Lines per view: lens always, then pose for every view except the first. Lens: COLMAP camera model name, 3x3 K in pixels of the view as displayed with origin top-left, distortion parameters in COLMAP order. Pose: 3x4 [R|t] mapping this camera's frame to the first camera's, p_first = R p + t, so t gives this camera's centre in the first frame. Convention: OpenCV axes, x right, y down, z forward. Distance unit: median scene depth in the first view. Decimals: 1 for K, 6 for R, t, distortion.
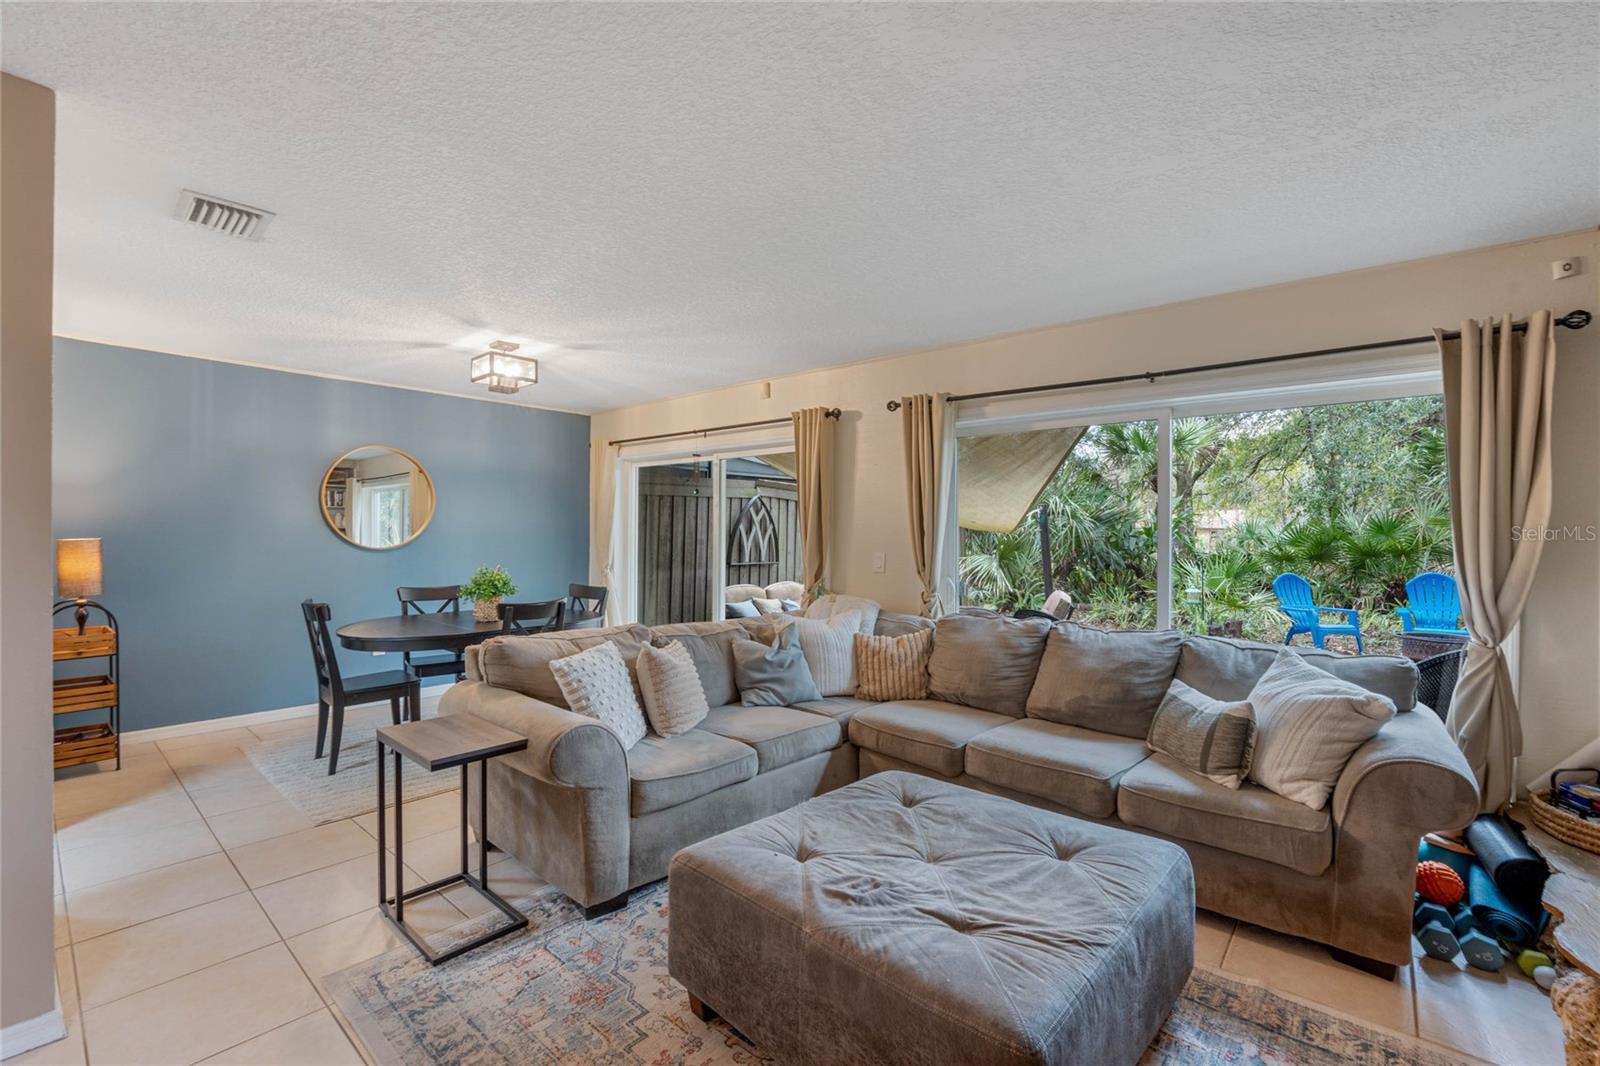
lens RADIAL K [[698.4, 0, 793.5], [0, 698.4, 535.4], [0, 0, 1]] dist [-0.017087, -0.000276]
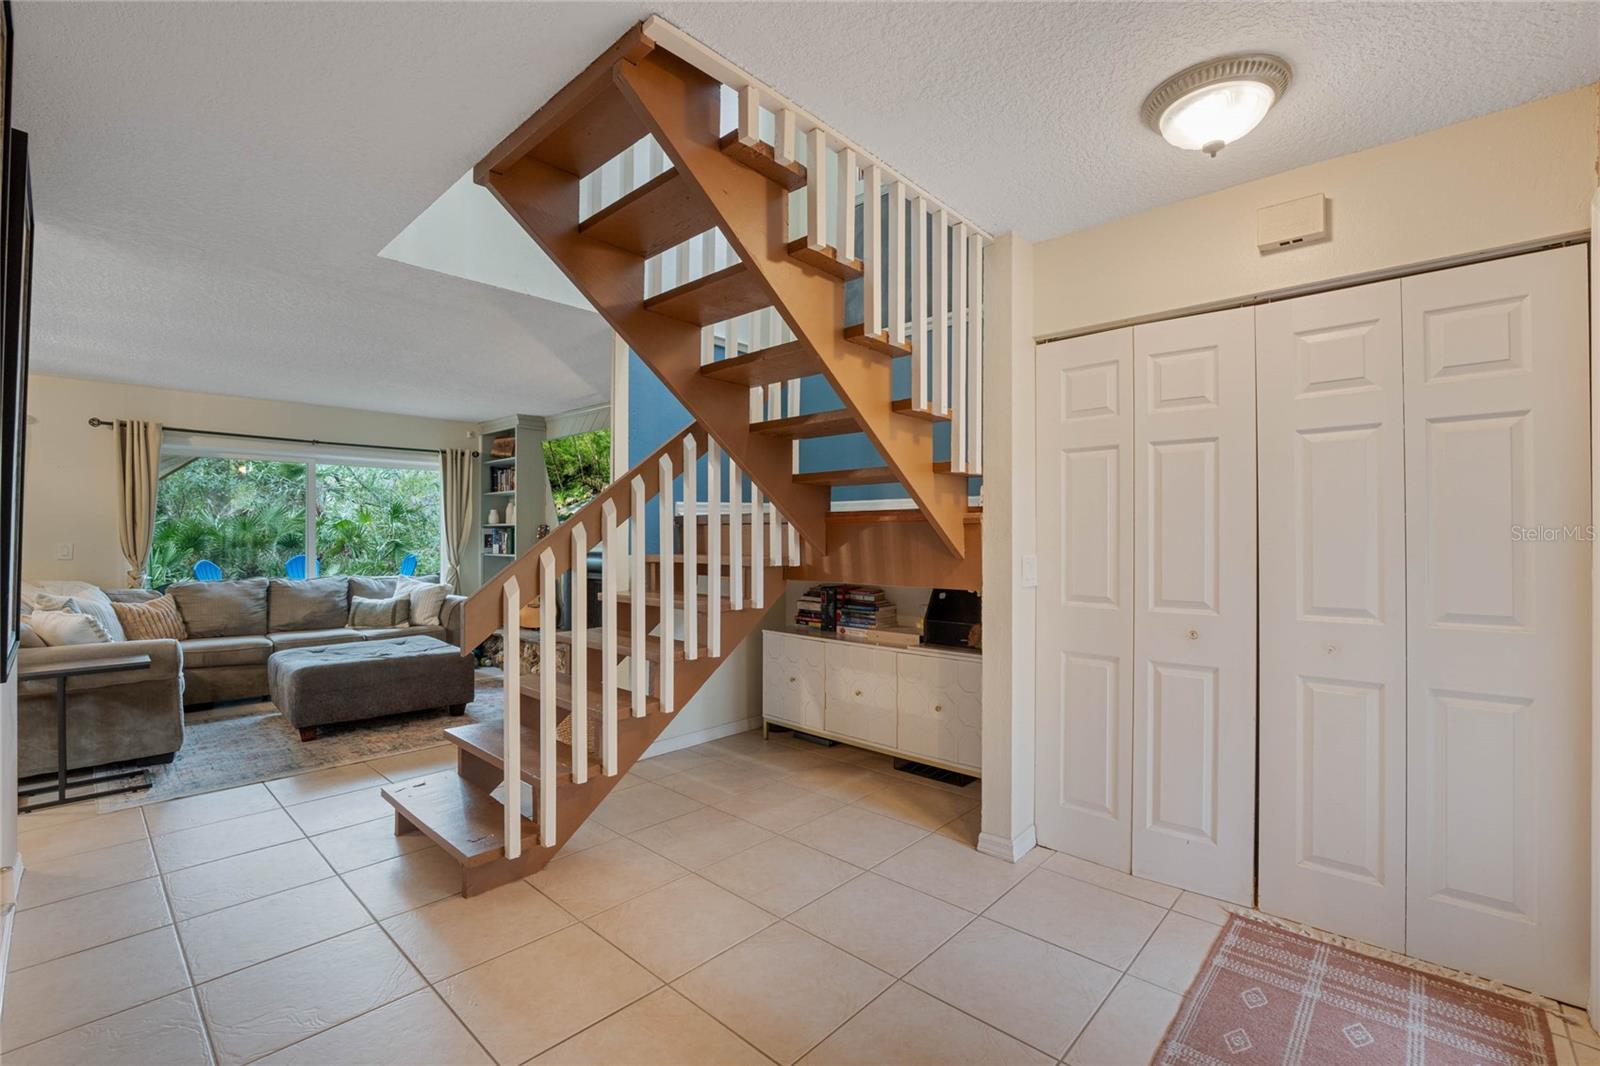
lens RADIAL K [[698.4, 0, 804.8], [0, 698.4, 533.9], [0, 0, 1]] dist [-0.017087, -0.000276]
pose [[0.042309, -0.006880, 0.999081, -0.759592], [0.004641, 0.999967, 0.006690, 0.006867], [-0.999094, 0.004353, 0.042339, -0.227891]]
